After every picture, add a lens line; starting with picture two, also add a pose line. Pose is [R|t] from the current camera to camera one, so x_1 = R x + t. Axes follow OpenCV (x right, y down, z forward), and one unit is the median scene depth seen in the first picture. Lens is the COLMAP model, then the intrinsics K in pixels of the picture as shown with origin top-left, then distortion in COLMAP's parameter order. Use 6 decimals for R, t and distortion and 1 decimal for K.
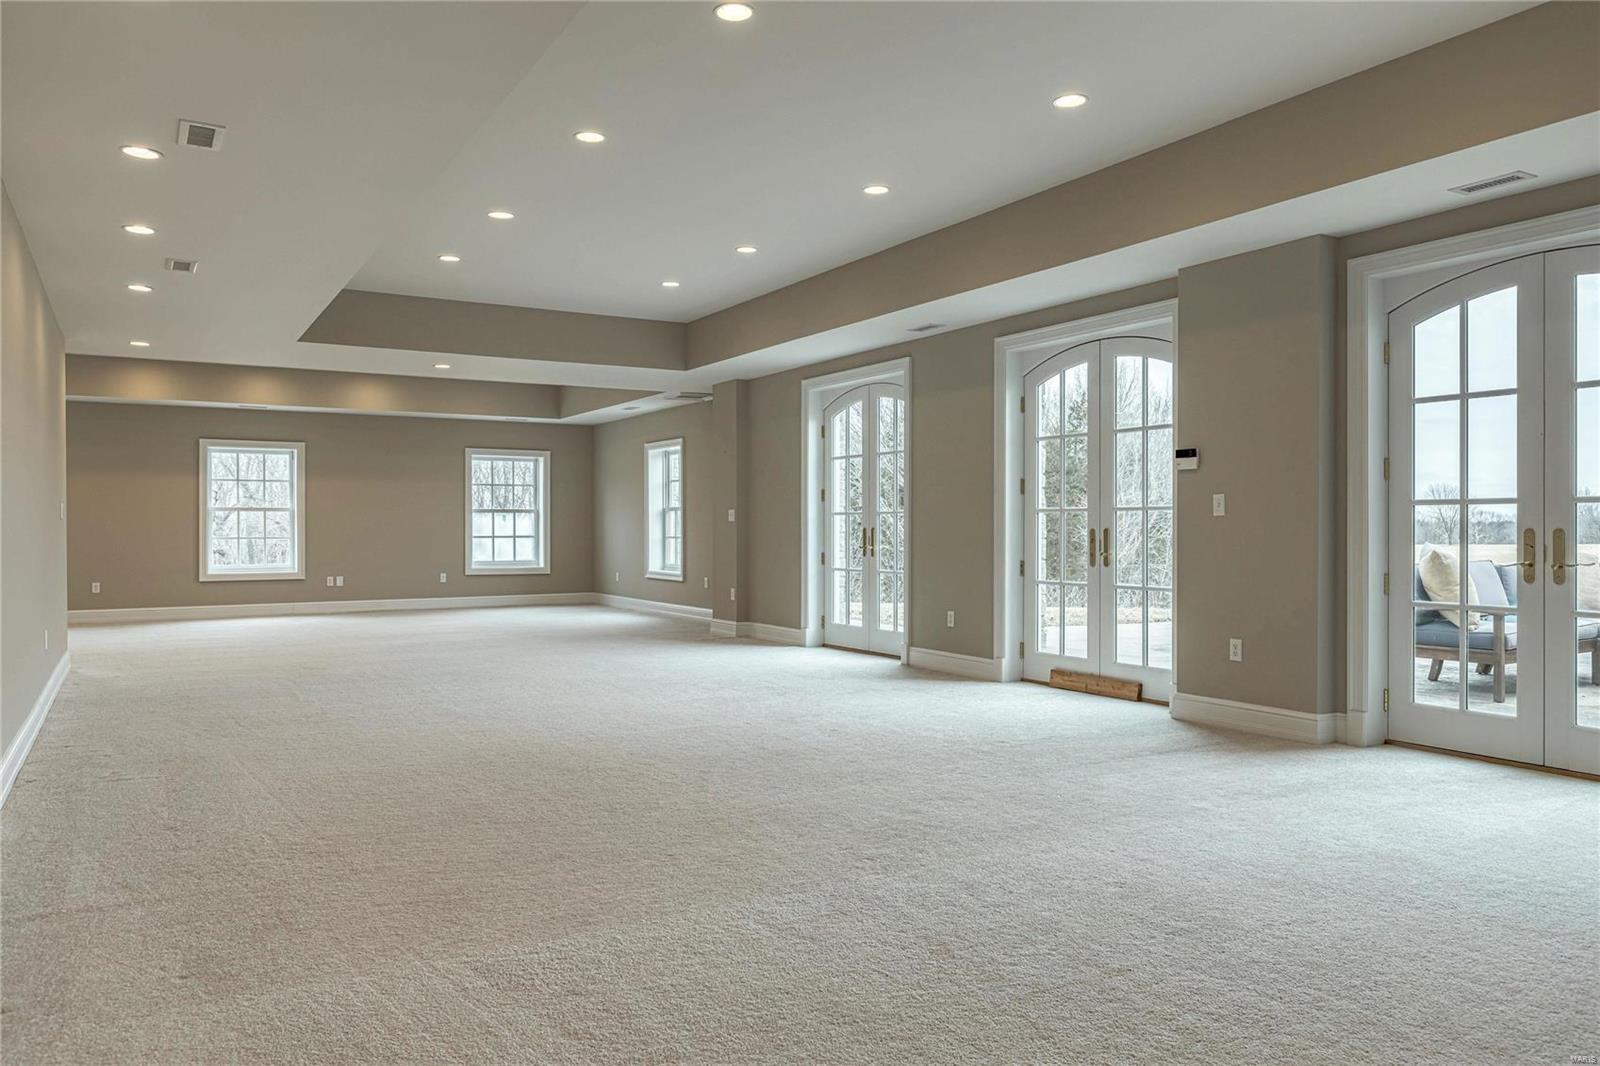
lens RADIAL K [[1128.6, 0, 790.2], [0, 1128.6, 523.1], [0, 0, 1]] dist [0.011719, 0.002309]
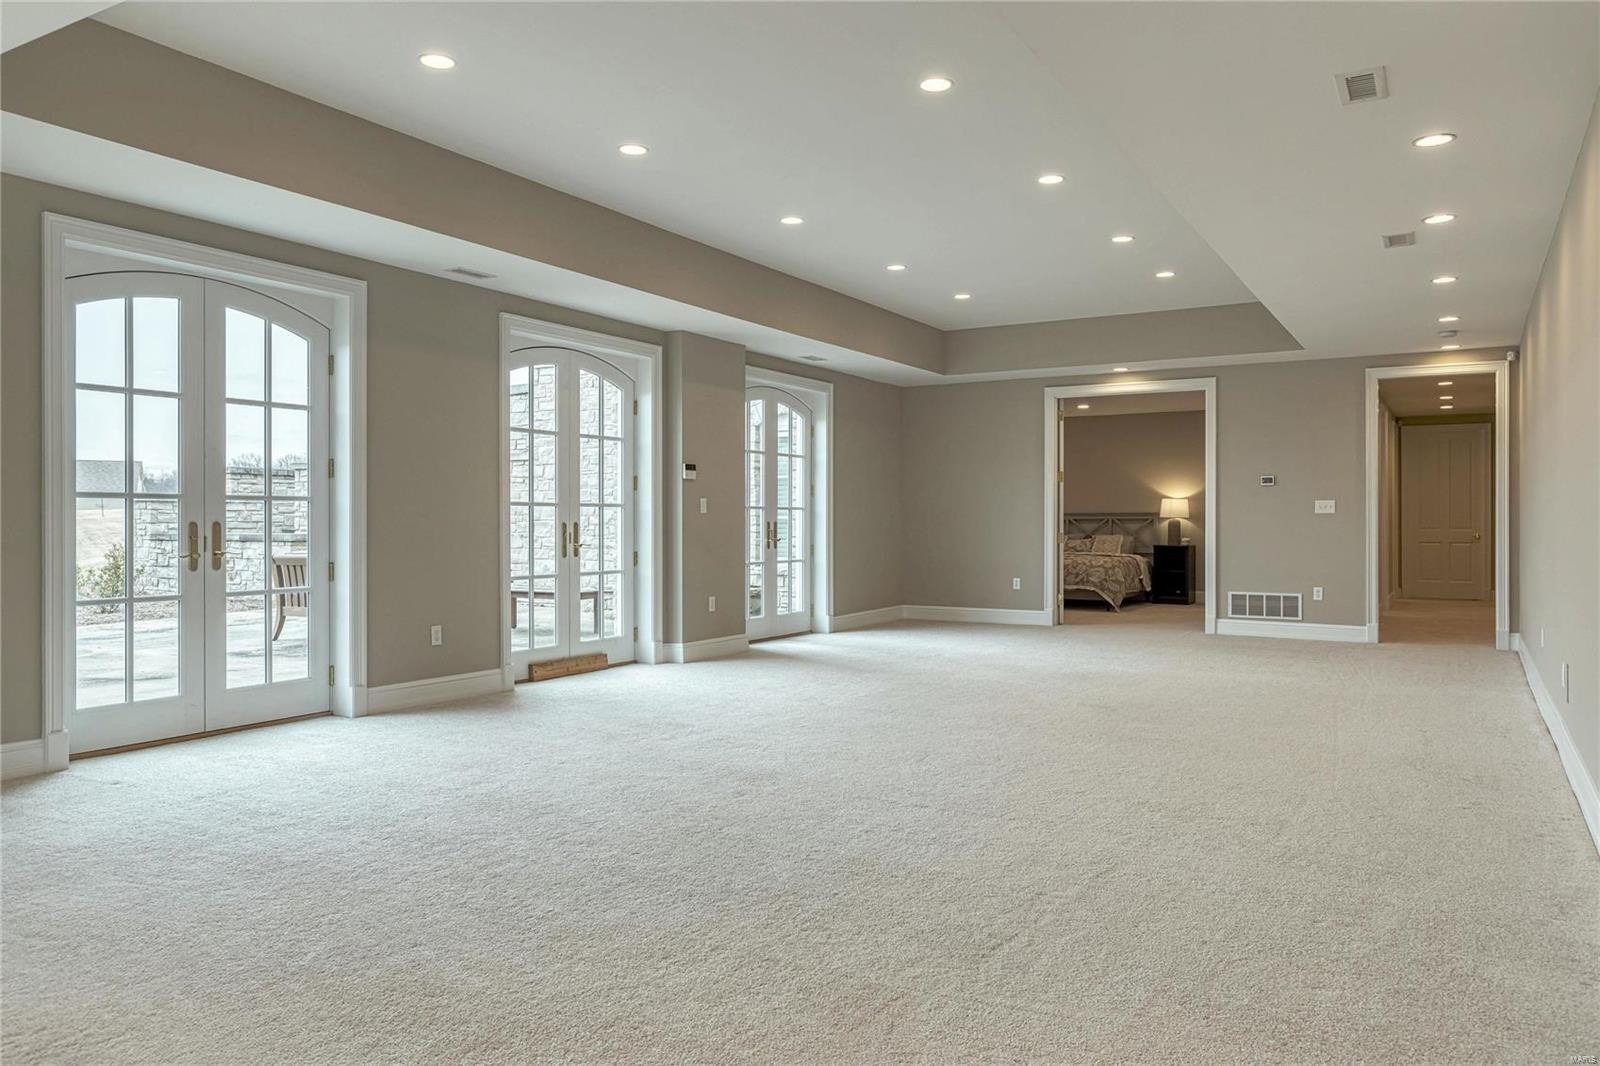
lens RADIAL K [[1128.6, 0, 790.2], [0, 1128.6, 523.1], [0, 0, 1]] dist [0.011719, 0.002309]
pose [[-0.475822, -0.001759, 0.879540, -0.835882], [-0.002615, 0.999996, 0.000586, 0.004475], [-0.879538, -0.002021, -0.475825, 1.418628]]
